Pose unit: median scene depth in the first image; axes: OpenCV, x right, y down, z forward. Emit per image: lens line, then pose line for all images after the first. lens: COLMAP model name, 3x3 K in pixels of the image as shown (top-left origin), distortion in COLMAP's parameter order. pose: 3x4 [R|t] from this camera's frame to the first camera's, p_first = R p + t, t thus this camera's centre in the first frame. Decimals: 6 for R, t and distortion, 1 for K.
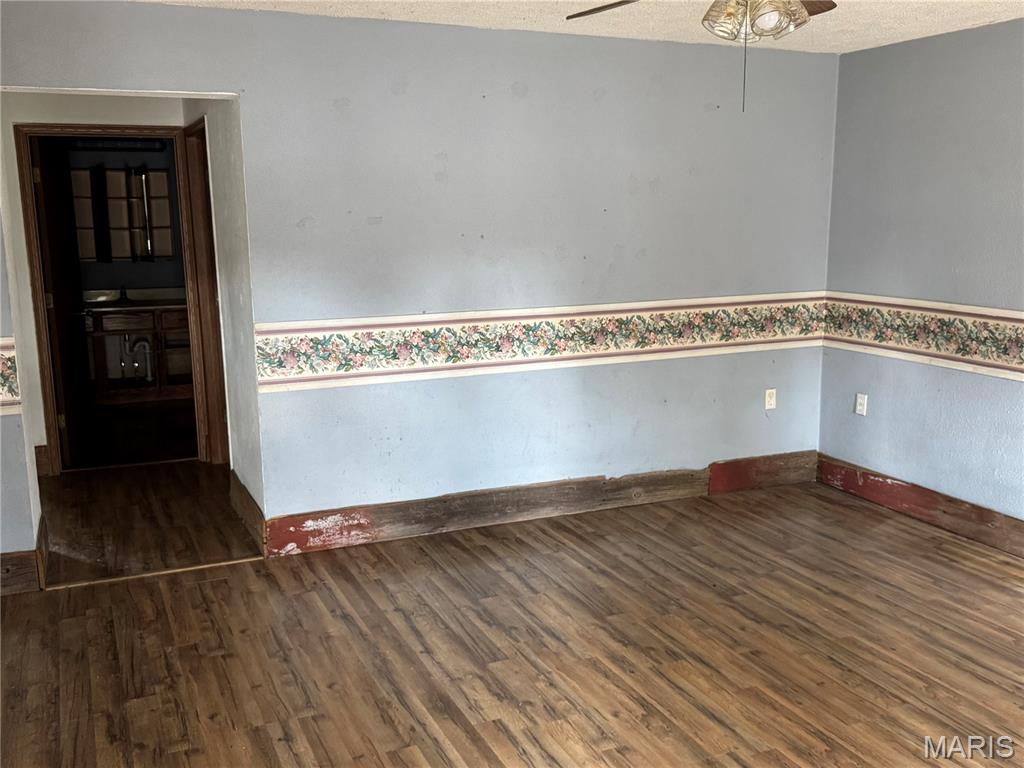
lens RADIAL K [[968.7, 0, 509.8], [0, 968.7, 390.0], [0, 0, 1]] dist [0.171985, -0.359325]
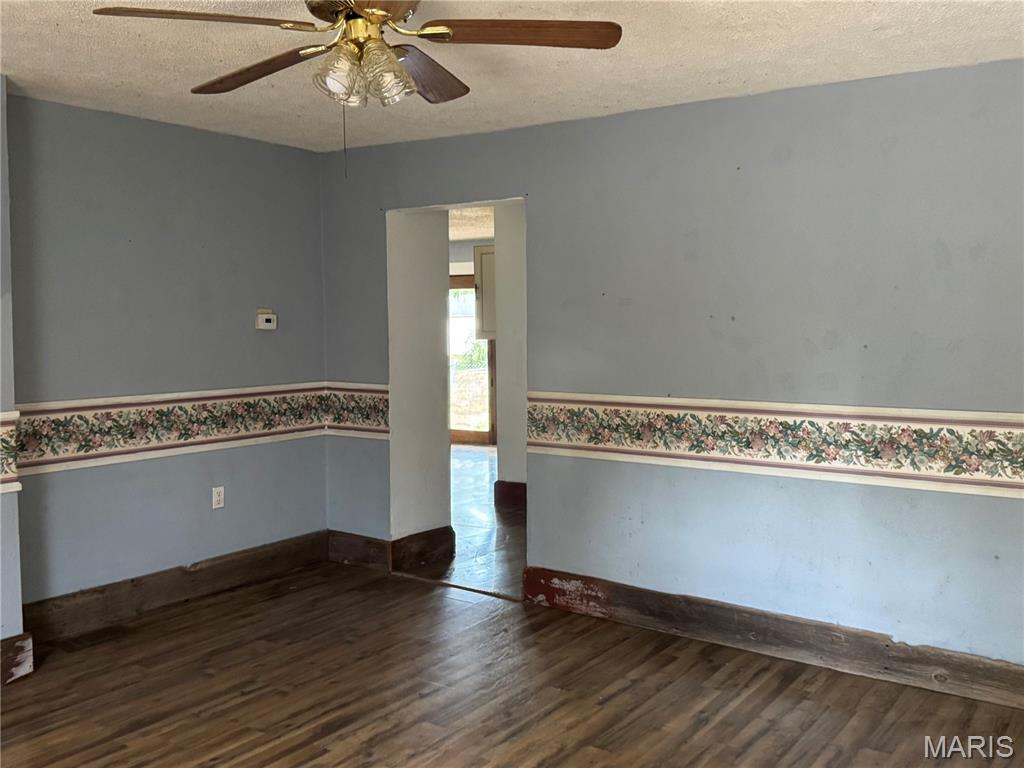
lens RADIAL K [[963.5, 0, 419.9], [0, 963.5, 381.2], [0, 0, 1]] dist [0.154010, -0.200852]
pose [[0.495201, 0.075235, -0.865515, 0.620585], [-0.146741, 0.989173, 0.002027, -0.059840], [0.856296, 0.126003, 0.500880, 0.309000]]
